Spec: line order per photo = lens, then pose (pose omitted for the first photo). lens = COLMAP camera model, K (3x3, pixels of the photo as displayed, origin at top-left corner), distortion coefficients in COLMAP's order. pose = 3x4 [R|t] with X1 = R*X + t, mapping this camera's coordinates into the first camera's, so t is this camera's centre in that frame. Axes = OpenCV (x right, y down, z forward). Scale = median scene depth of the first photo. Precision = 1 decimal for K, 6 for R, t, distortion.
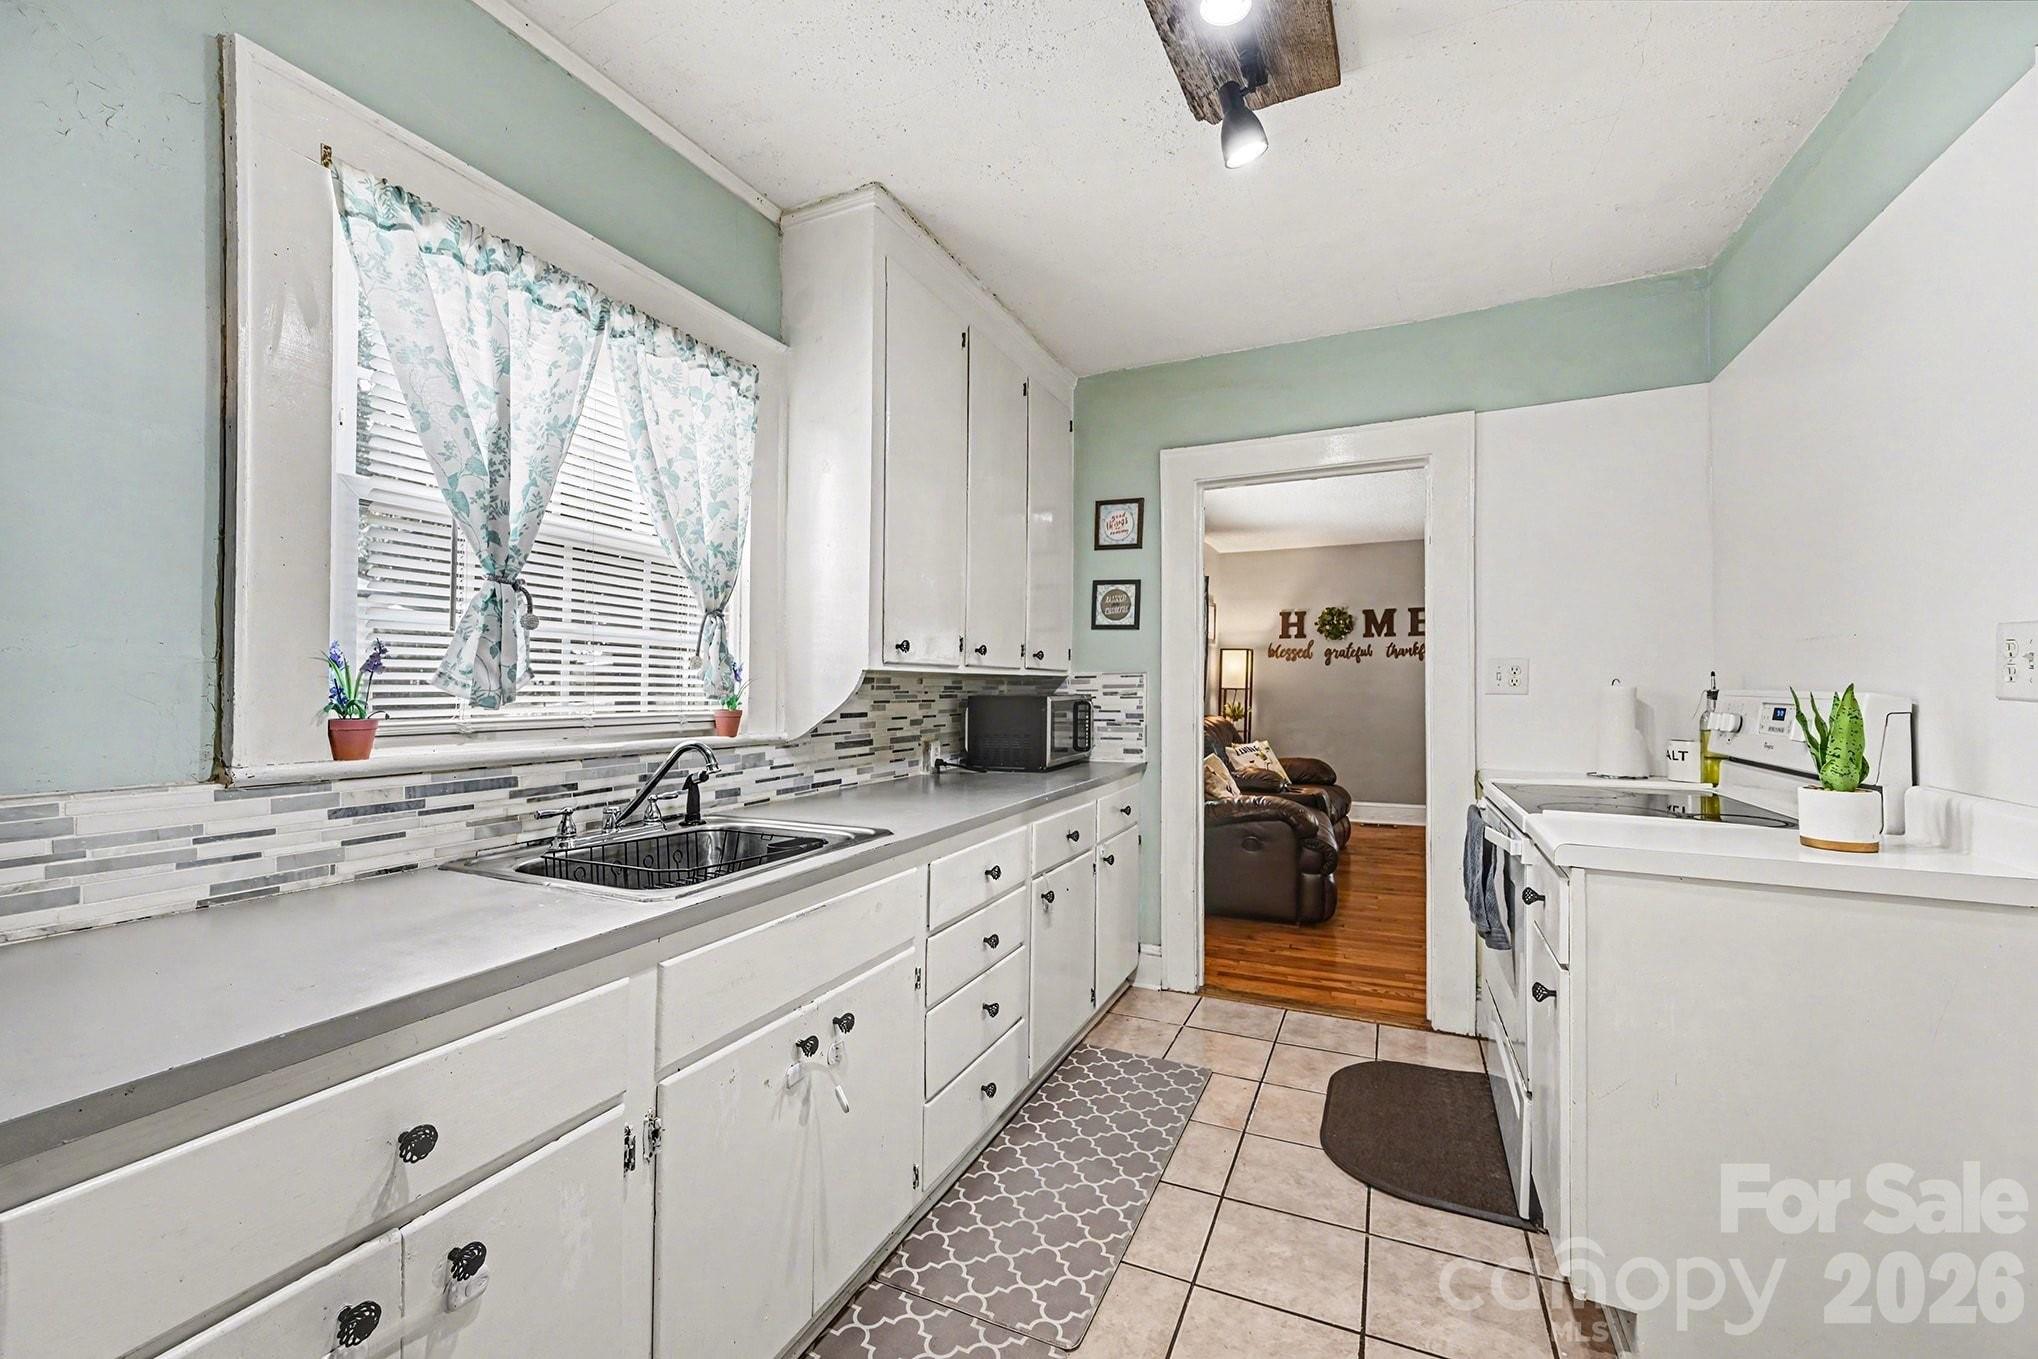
lens RADIAL K [[819.8, 0, 1018.3], [0, 819.8, 671.6], [0, 0, 1]] dist [0.037203, -0.000206]
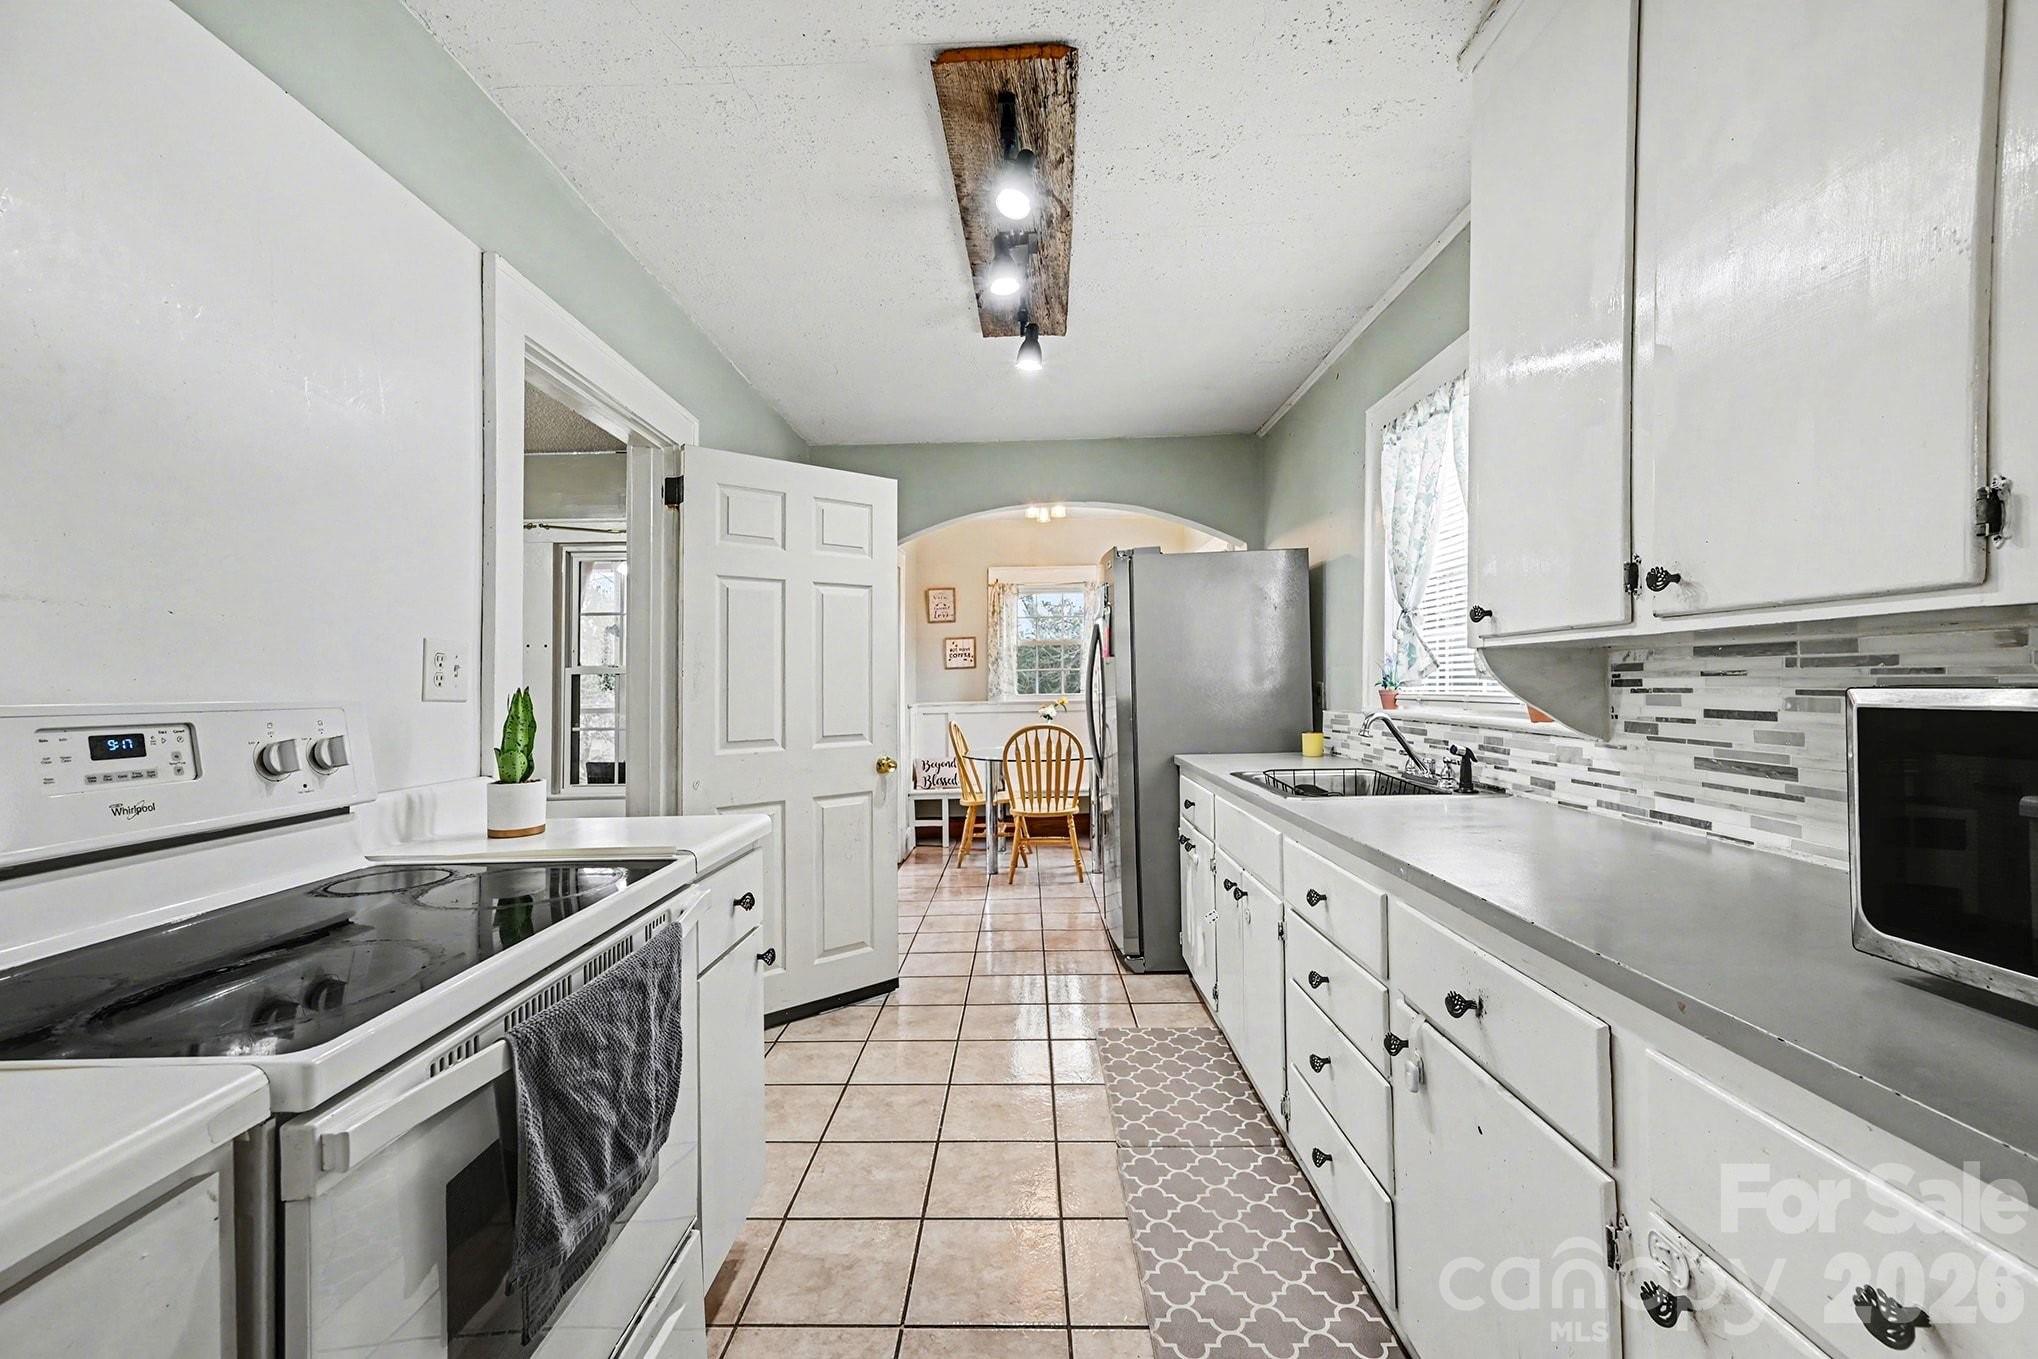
lens RADIAL K [[802.7, 0, 1014.1], [0, 802.7, 695.6], [0, 0, 1]] dist [-0.002405, 0.000015]
pose [[-0.914851, 0.003356, -0.403779, 0.486842], [0.005724, 0.999973, -0.004656, 0.042956], [0.403752, -0.006571, -0.914845, 1.384765]]
